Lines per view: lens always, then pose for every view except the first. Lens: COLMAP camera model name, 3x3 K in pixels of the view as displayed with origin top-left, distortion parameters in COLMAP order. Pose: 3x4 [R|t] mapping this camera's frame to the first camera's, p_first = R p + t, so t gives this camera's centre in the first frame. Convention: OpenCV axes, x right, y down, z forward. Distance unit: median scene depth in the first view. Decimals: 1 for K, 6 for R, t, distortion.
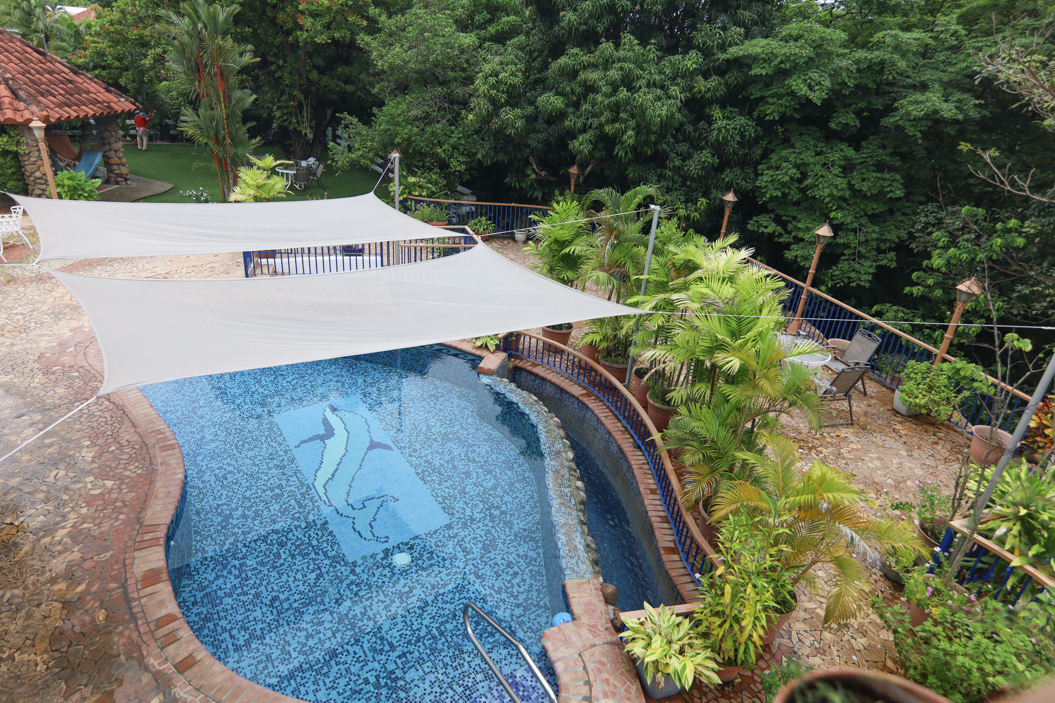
lens RADIAL K [[606.6, 0, 527.5], [0, 606.6, 351.5], [0, 0, 1]] dist [-0.002875, 0.002457]
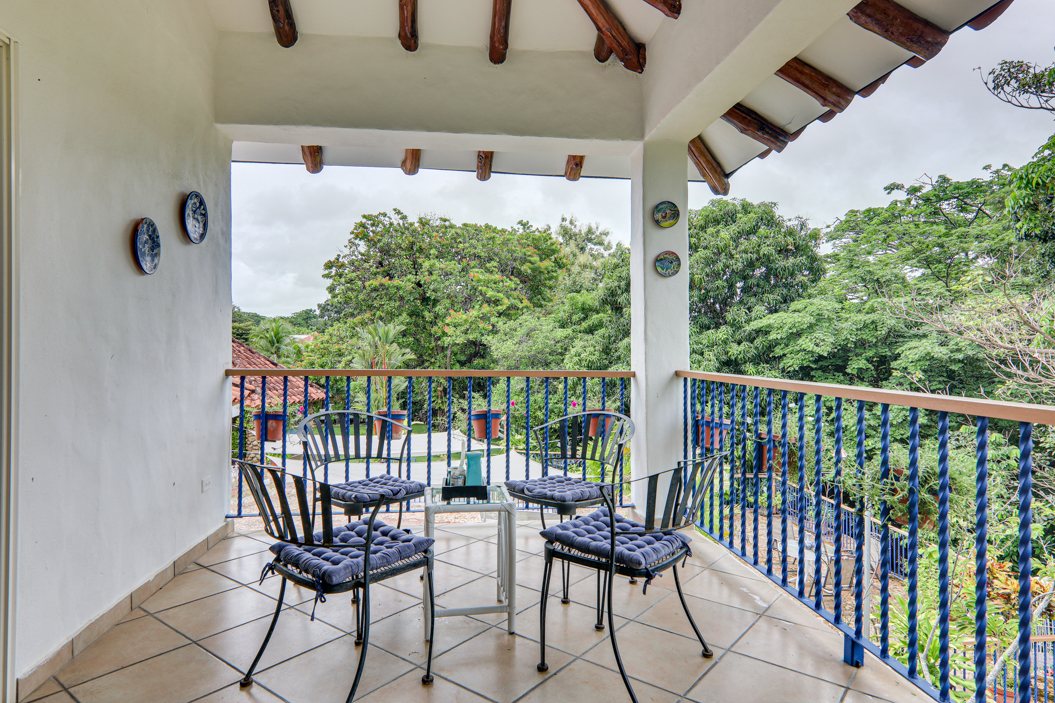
lens RADIAL K [[606.6, 0, 527.5], [0, 606.6, 351.5], [0, 0, 1]] dist [-0.002875, 0.002457]
pose [[0.973189, -0.074699, -0.217541, 0.112815], [-0.026497, 0.903088, -0.428637, 0.092151], [0.228477, 0.422909, 0.876896, -0.161187]]
